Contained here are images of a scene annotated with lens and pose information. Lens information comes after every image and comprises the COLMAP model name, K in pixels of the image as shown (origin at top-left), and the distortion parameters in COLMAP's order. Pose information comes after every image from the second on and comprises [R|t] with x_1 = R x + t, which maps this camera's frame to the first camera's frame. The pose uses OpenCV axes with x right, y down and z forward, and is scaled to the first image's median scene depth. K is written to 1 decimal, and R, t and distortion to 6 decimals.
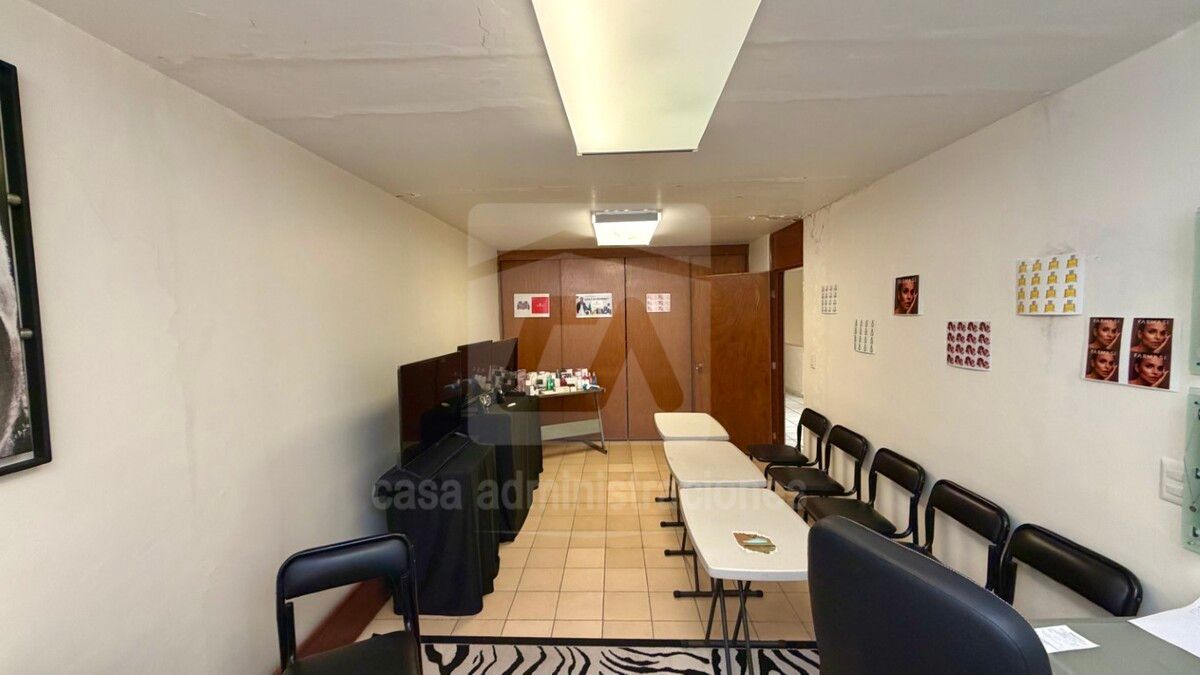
lens RADIAL K [[482.4, 0, 598.4], [0, 482.4, 340.8], [0, 0, 1]] dist [0.003590, 0.000136]
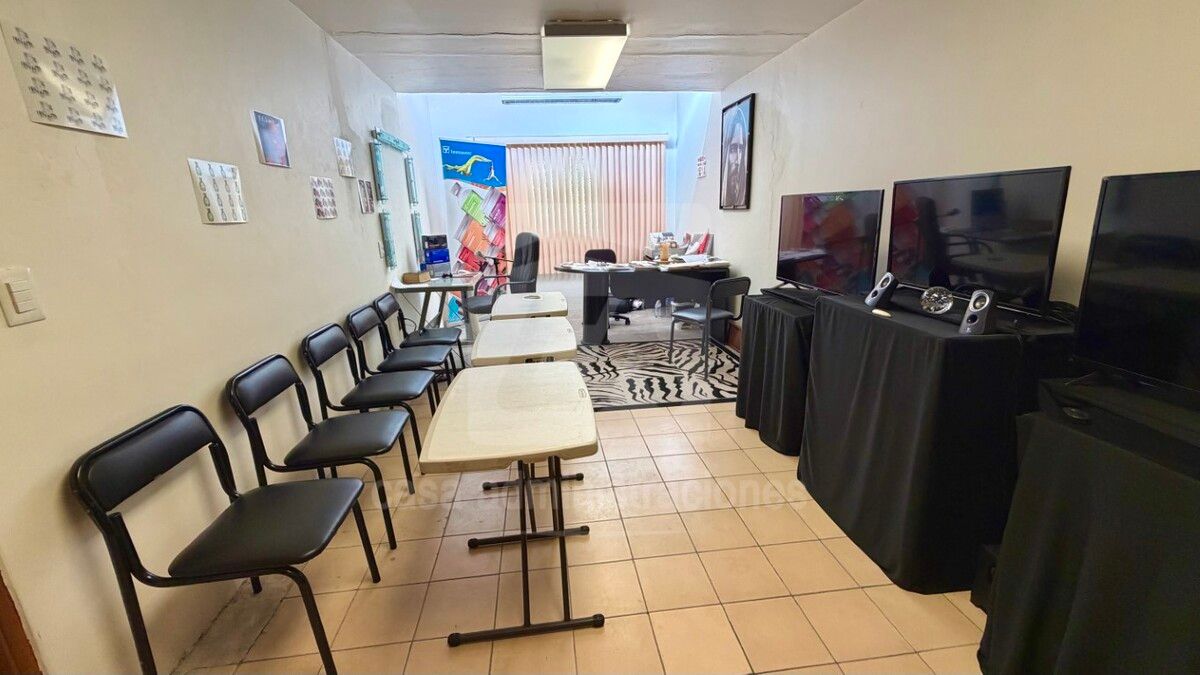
lens RADIAL K [[482.4, 0, 601.2], [0, 482.4, 345.9], [0, 0, 1]] dist [0.003590, 0.000136]
pose [[-0.987990, 0.085861, -0.128469, 0.252045], [0.041822, 0.948964, 0.312599, 0.021027], [0.148752, 0.303472, -0.941158, 2.295184]]
